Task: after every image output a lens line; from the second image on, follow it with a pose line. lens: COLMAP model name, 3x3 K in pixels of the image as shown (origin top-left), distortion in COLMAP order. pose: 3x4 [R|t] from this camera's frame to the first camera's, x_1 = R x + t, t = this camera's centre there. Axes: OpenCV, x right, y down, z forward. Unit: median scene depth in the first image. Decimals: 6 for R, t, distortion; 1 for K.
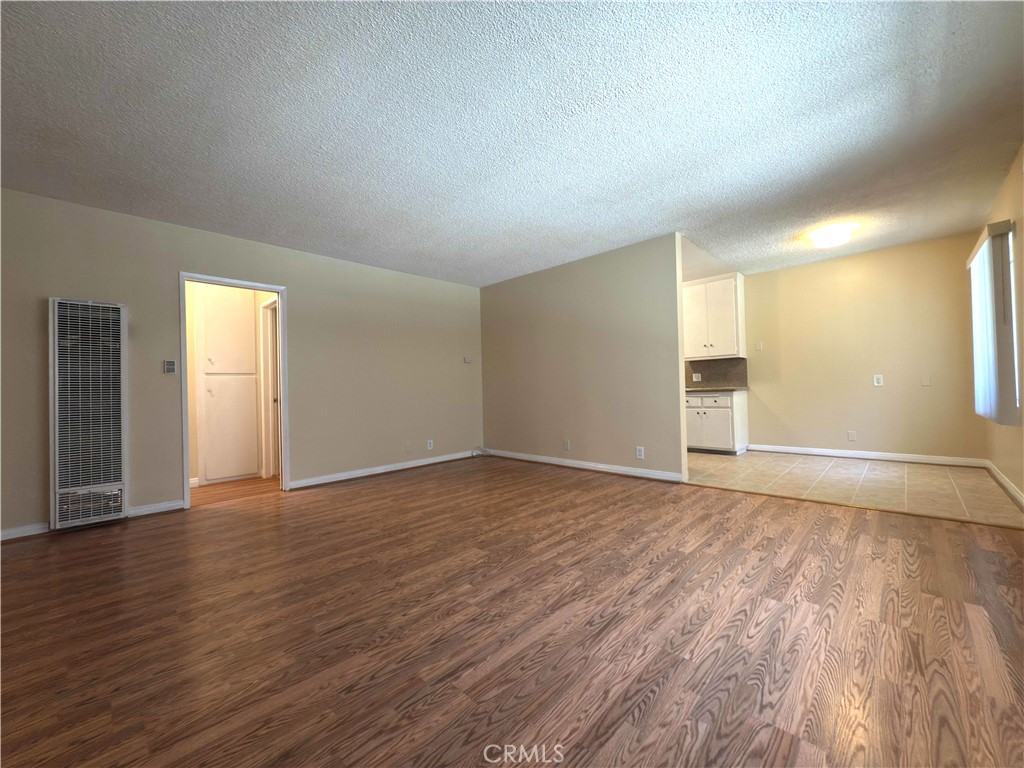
lens RADIAL K [[411.4, 0, 511.5], [0, 411.4, 383.2], [0, 0, 1]] dist [0.000603, 0.000485]
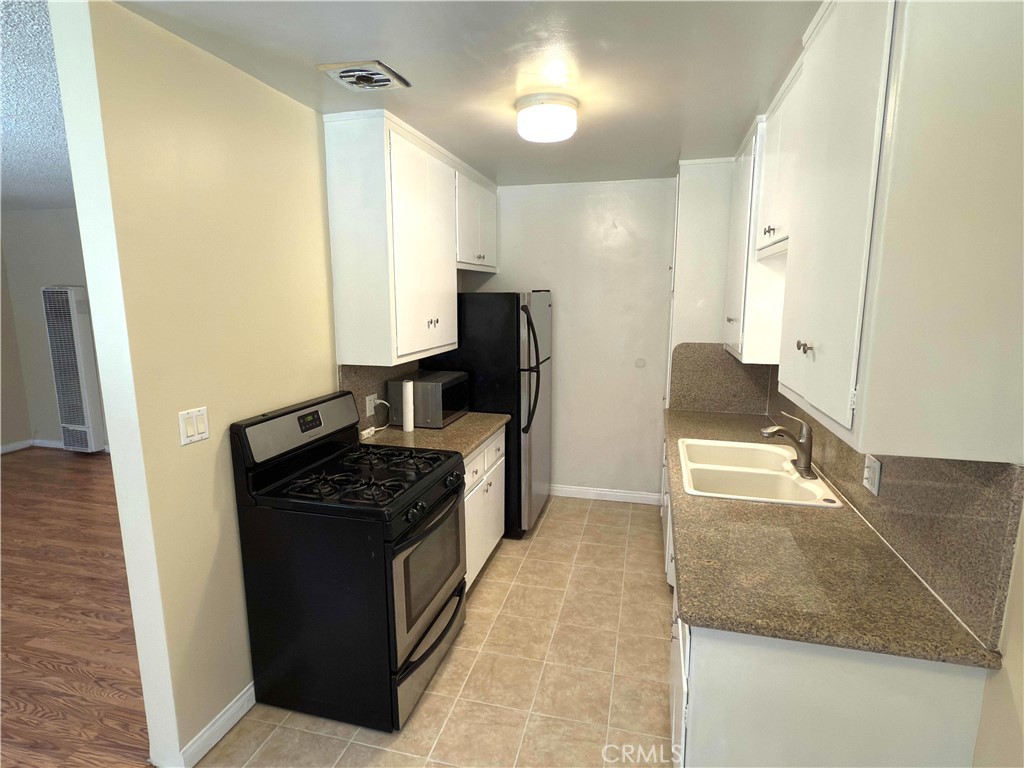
lens RADIAL K [[535.5, 0, 514.5], [0, 535.5, 383.8], [0, 0, 1]] dist [0.001648, 0.000147]
pose [[0.494935, 0.170524, -0.852033, 1.433099], [-0.003399, 0.980927, 0.194346, -0.282157], [0.868923, -0.093292, 0.486075, 1.687811]]
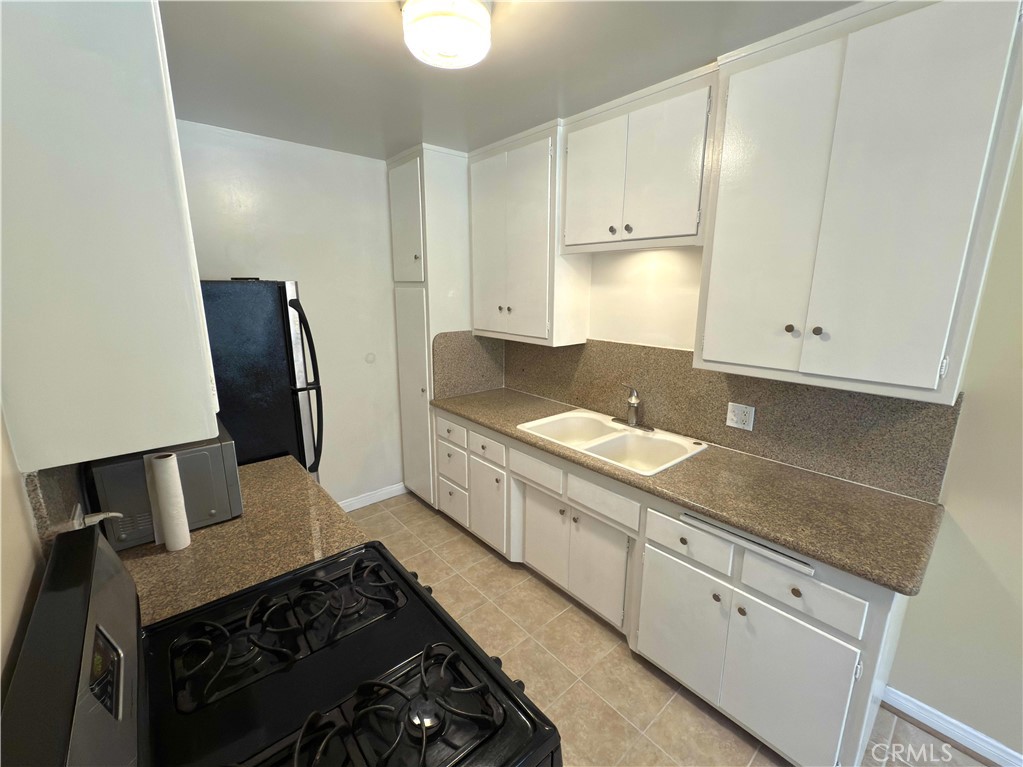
lens RADIAL K [[428.6, 0, 513.5], [0, 428.6, 382.8], [0, 0, 1]] dist [-0.000050, -0.000066]
pose [[0.995822, 0.051047, -0.075721, 0.735680], [-0.031951, 0.971530, 0.234751, -0.261717], [0.085549, -0.231351, 0.969102, 1.645916]]
